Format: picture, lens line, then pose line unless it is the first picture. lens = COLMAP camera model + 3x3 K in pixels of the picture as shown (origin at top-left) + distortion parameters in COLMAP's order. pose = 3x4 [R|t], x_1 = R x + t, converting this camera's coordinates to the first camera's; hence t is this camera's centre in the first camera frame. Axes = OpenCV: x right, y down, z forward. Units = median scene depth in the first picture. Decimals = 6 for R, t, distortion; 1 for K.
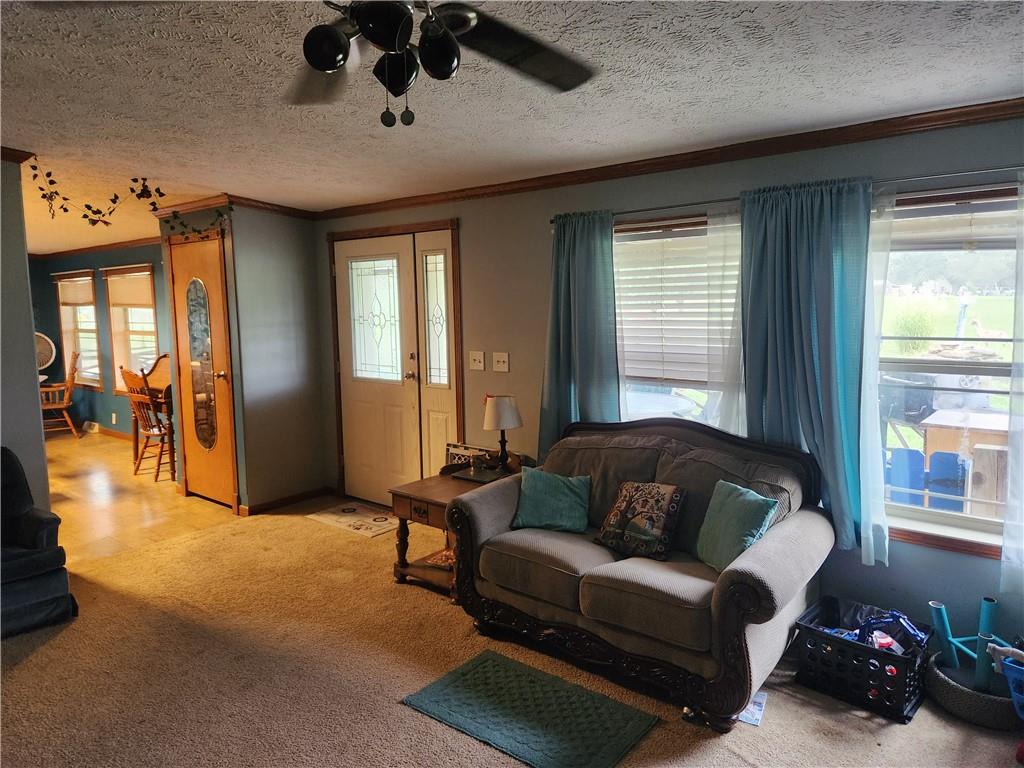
lens RADIAL K [[700.7, 0, 513.2], [0, 700.7, 382.8], [0, 0, 1]] dist [0.029373, 0.000078]
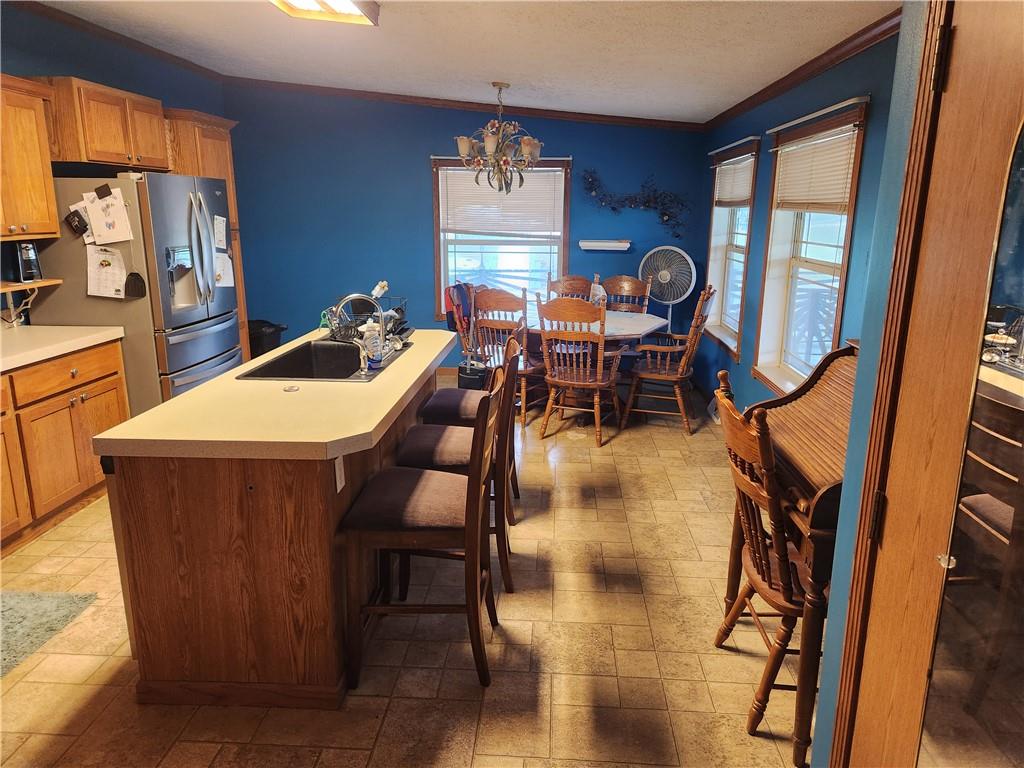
lens RADIAL K [[700.7, 0, 513.8], [0, 700.7, 381.4], [0, 0, 1]] dist [0.029373, 0.000078]
pose [[0.604595, 0.208385, -0.768791, -0.267825], [-0.105648, 0.977624, 0.181906, -0.059267], [0.789495, -0.028759, 0.613082, 0.543130]]
